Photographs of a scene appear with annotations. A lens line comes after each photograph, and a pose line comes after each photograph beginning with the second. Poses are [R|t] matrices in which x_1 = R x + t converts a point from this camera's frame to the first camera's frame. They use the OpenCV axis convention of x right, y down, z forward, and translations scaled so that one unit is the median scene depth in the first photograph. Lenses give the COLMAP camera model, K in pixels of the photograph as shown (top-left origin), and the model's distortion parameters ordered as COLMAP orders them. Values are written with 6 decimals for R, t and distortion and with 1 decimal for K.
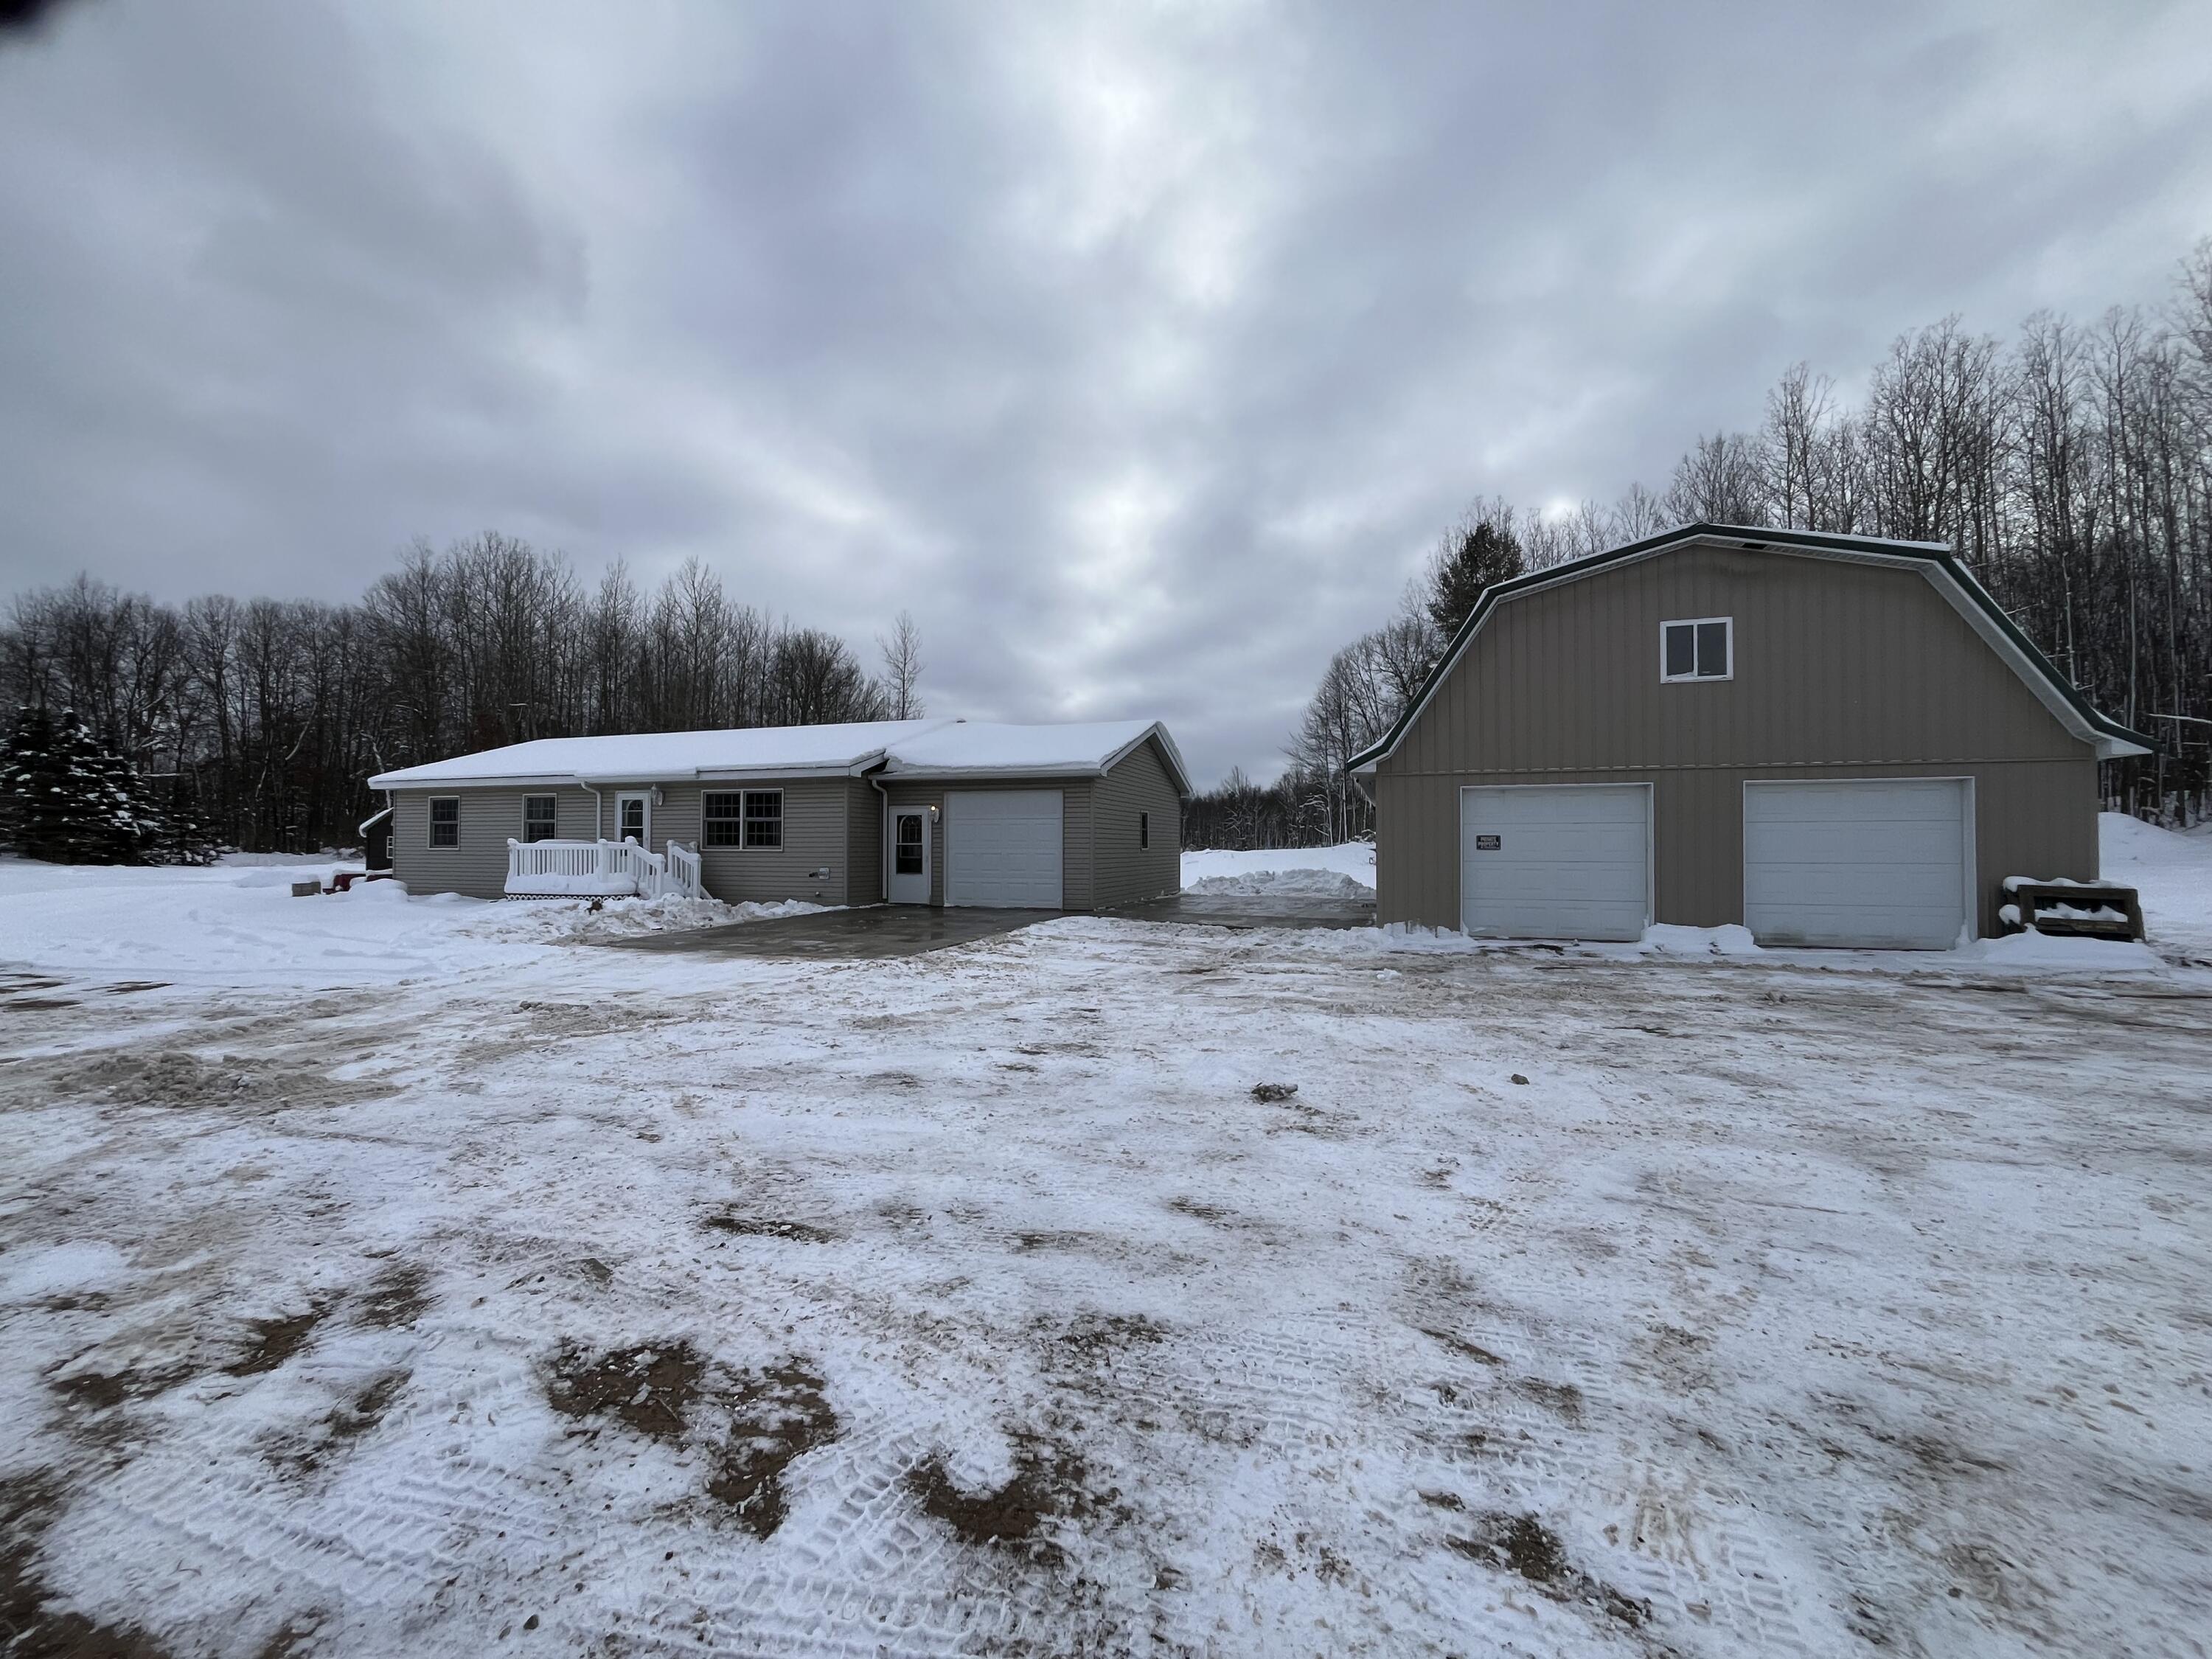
lens RADIAL K [[890.4, 0, 1098.5], [0, 890.4, 830.7], [0, 0, 1]] dist [-0.003399, -0.000588]
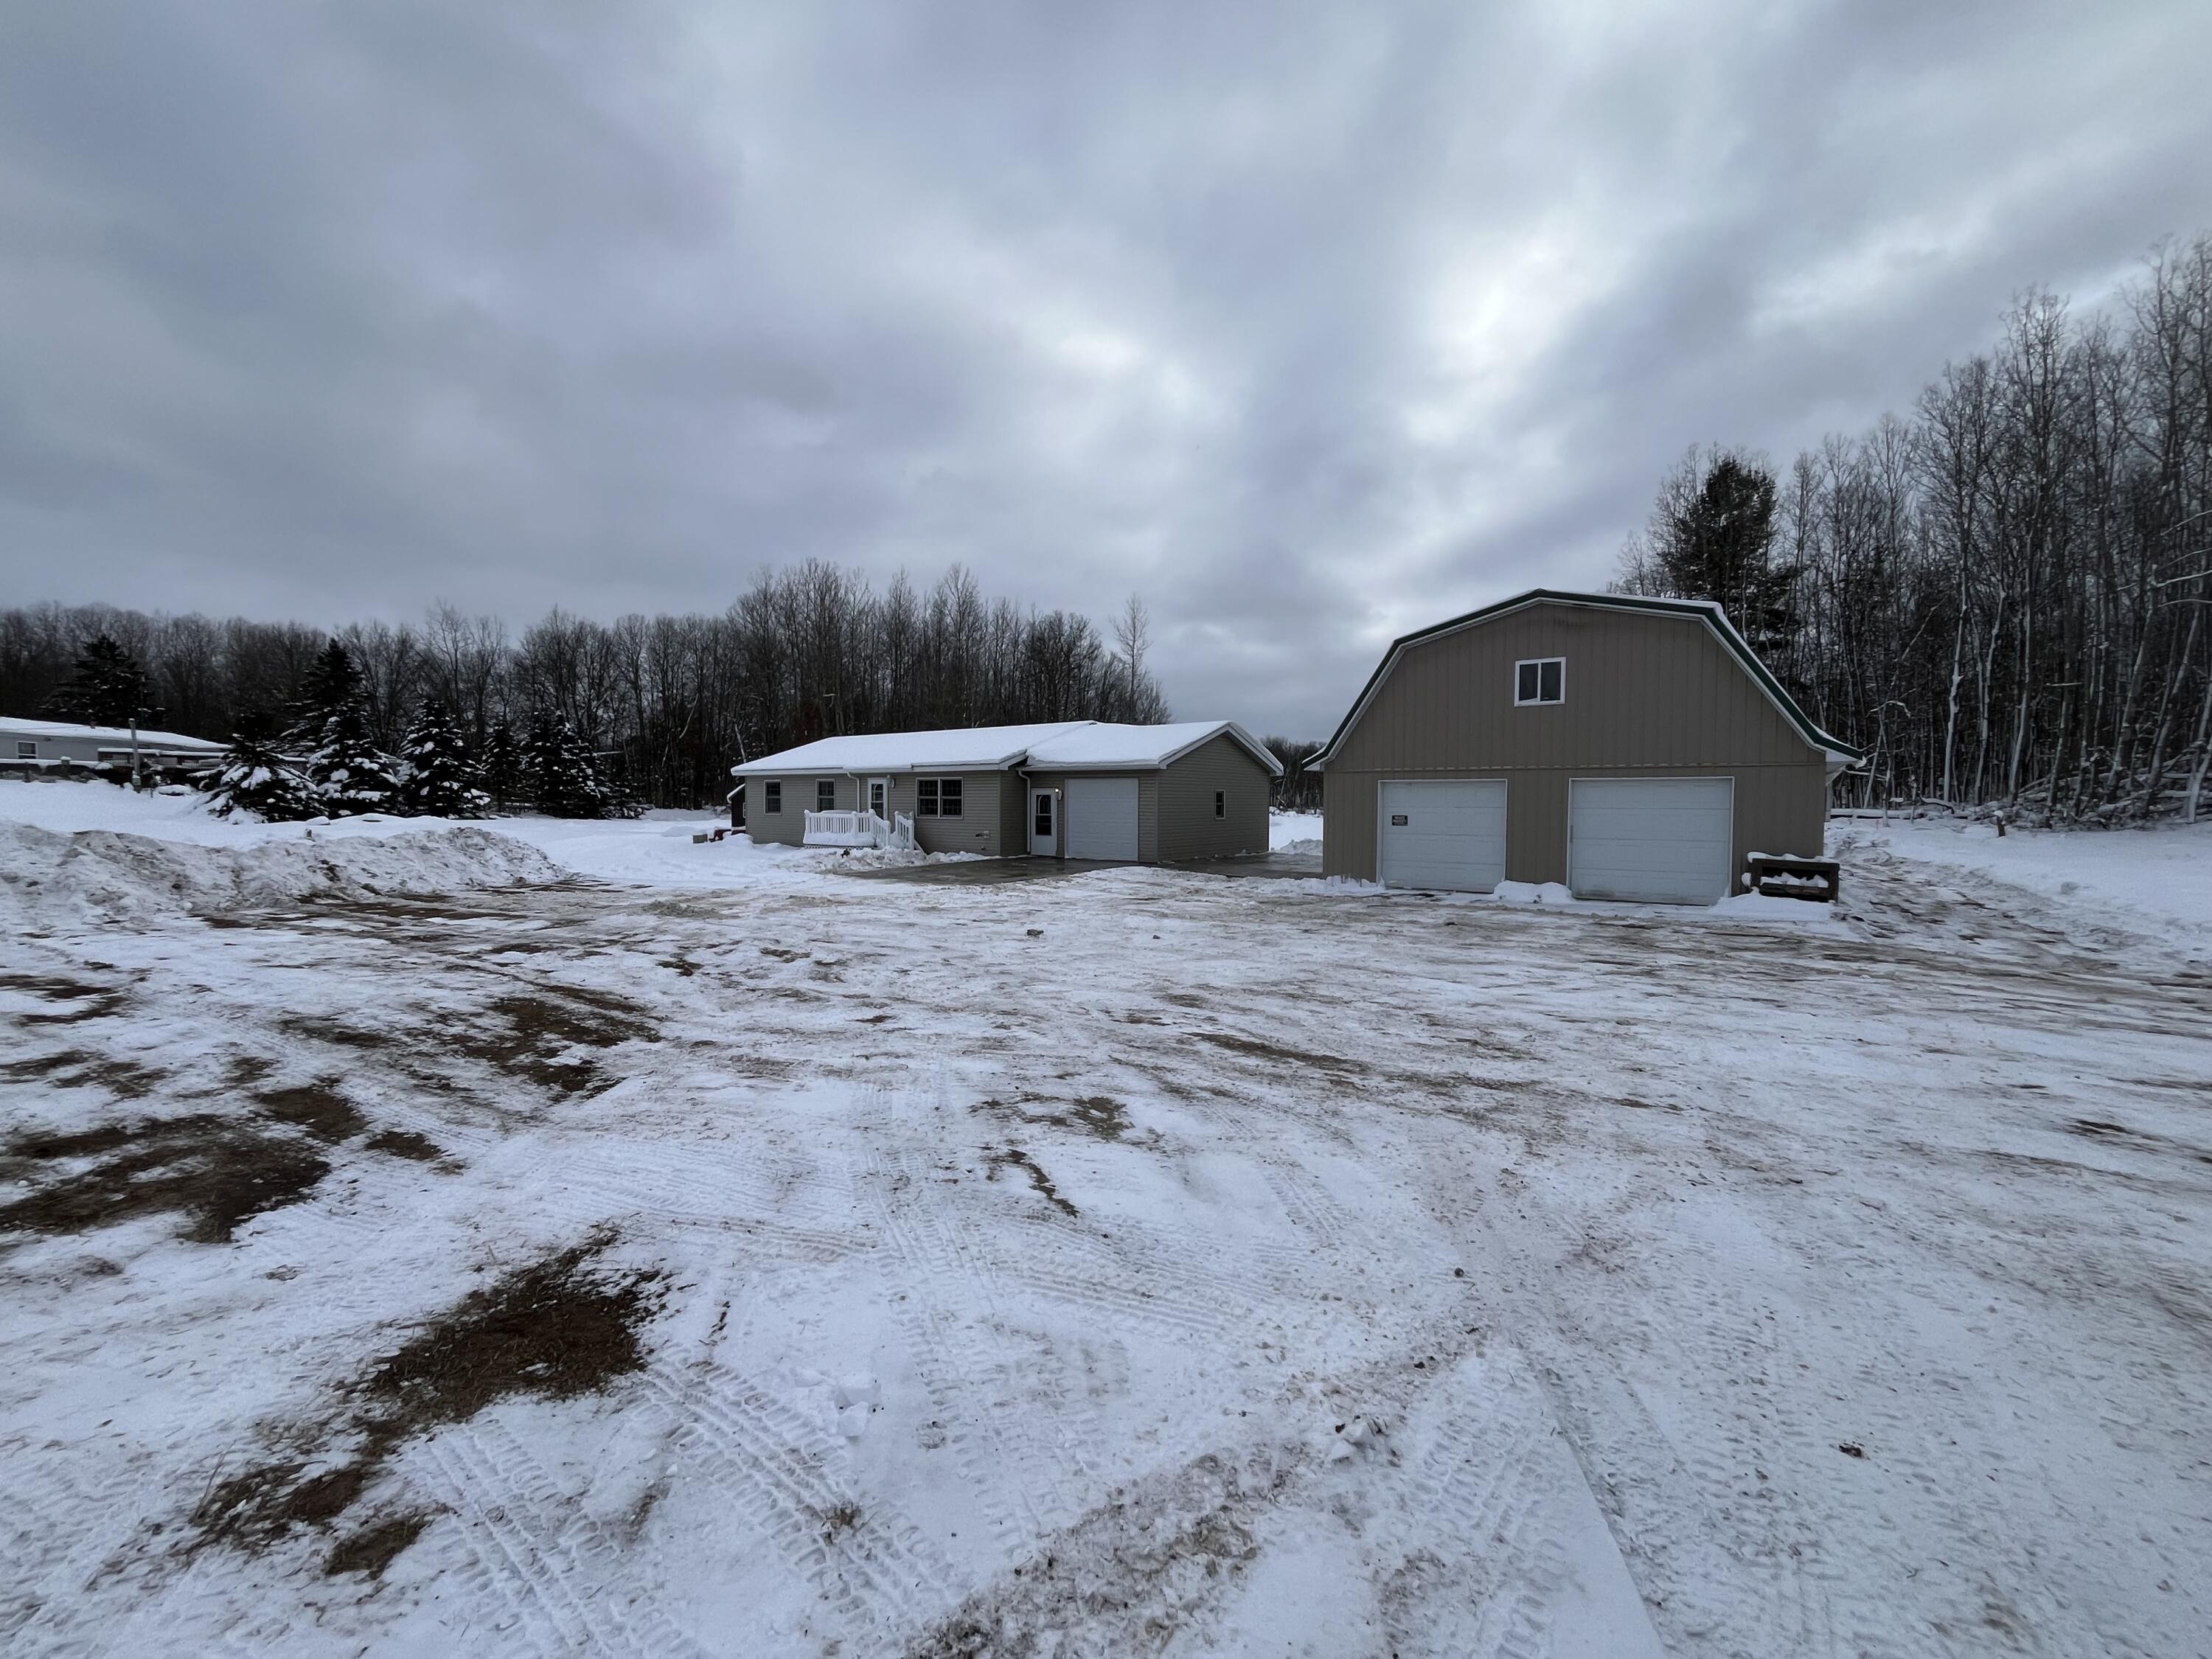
lens RADIAL K [[890.4, 0, 1098.5], [0, 890.4, 830.7], [0, 0, 1]] dist [-0.003399, -0.000588]
pose [[0.955438, 0.012609, -0.294922, 0.301770], [0.002298, 0.998739, 0.050141, -0.031642], [0.295183, -0.048585, 0.954205, -0.360624]]
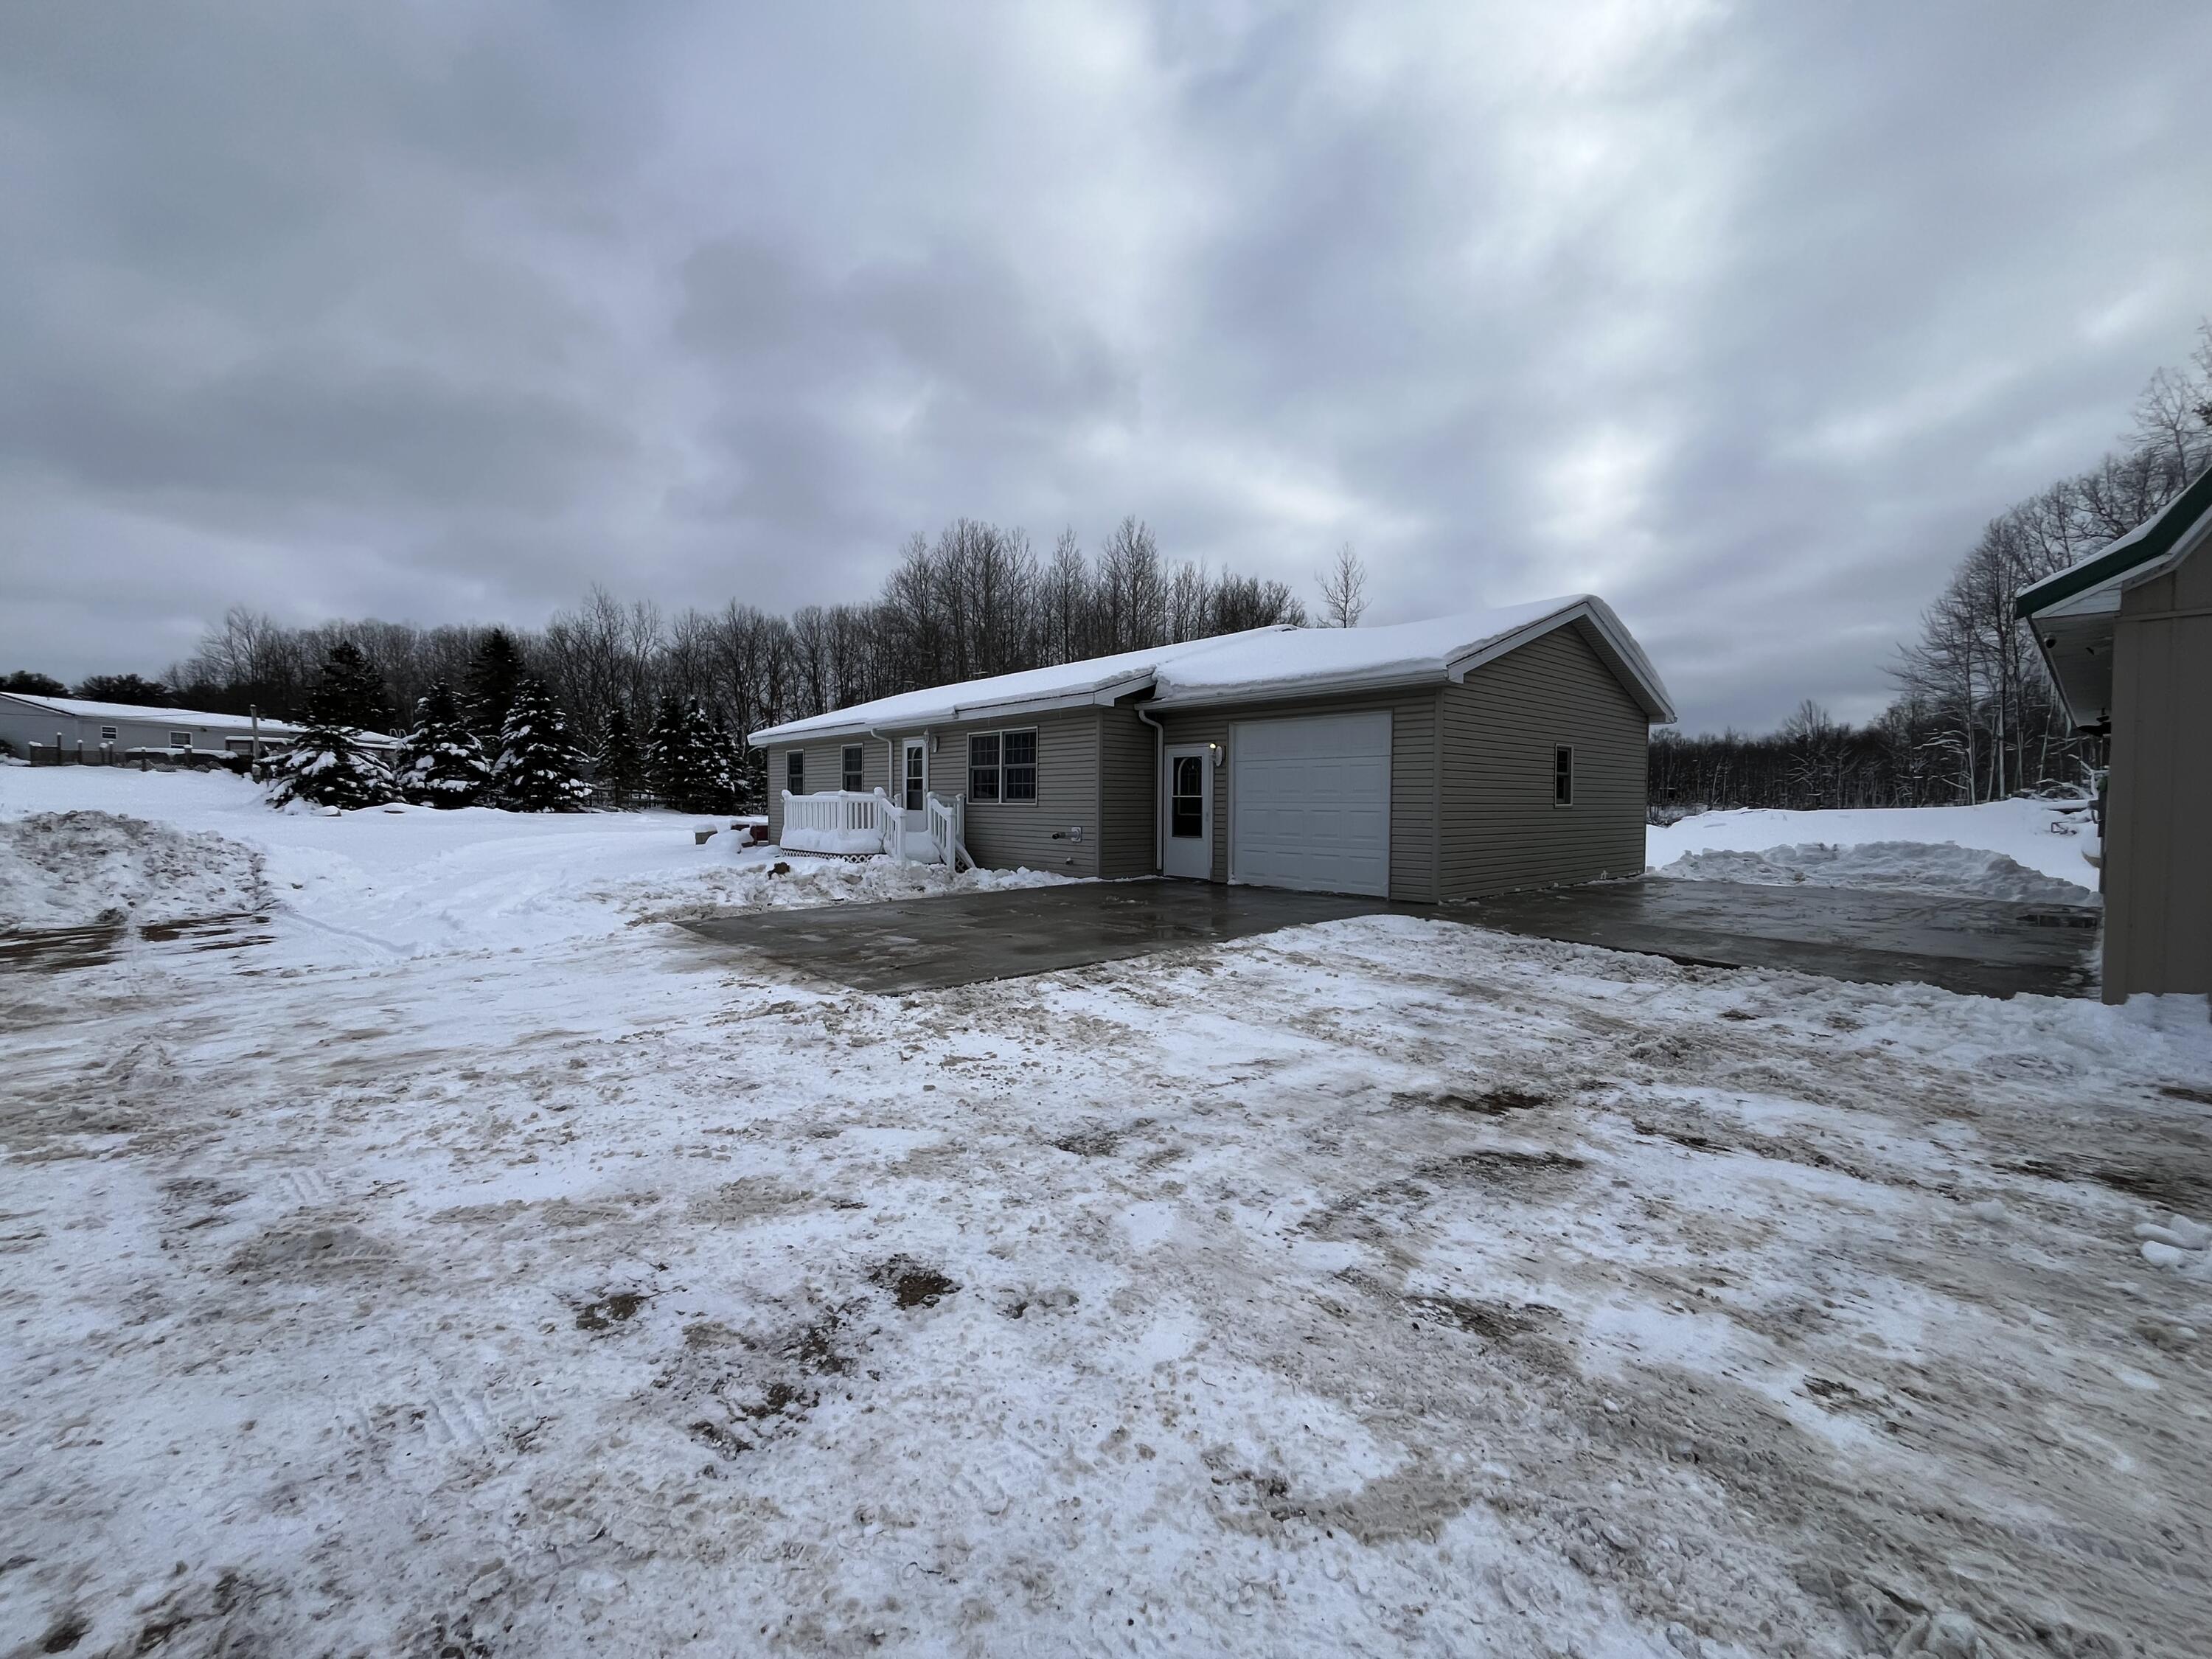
lens RADIAL K [[892.2, 0, 1097.7], [0, 892.2, 831.2], [0, 0, 1]] dist [-0.002549, -0.000075]
pose [[0.866969, 0.019764, -0.497970, 0.089548], [0.004555, 0.998857, 0.047574, 0.008211], [0.498341, -0.043513, 0.865888, 0.327063]]
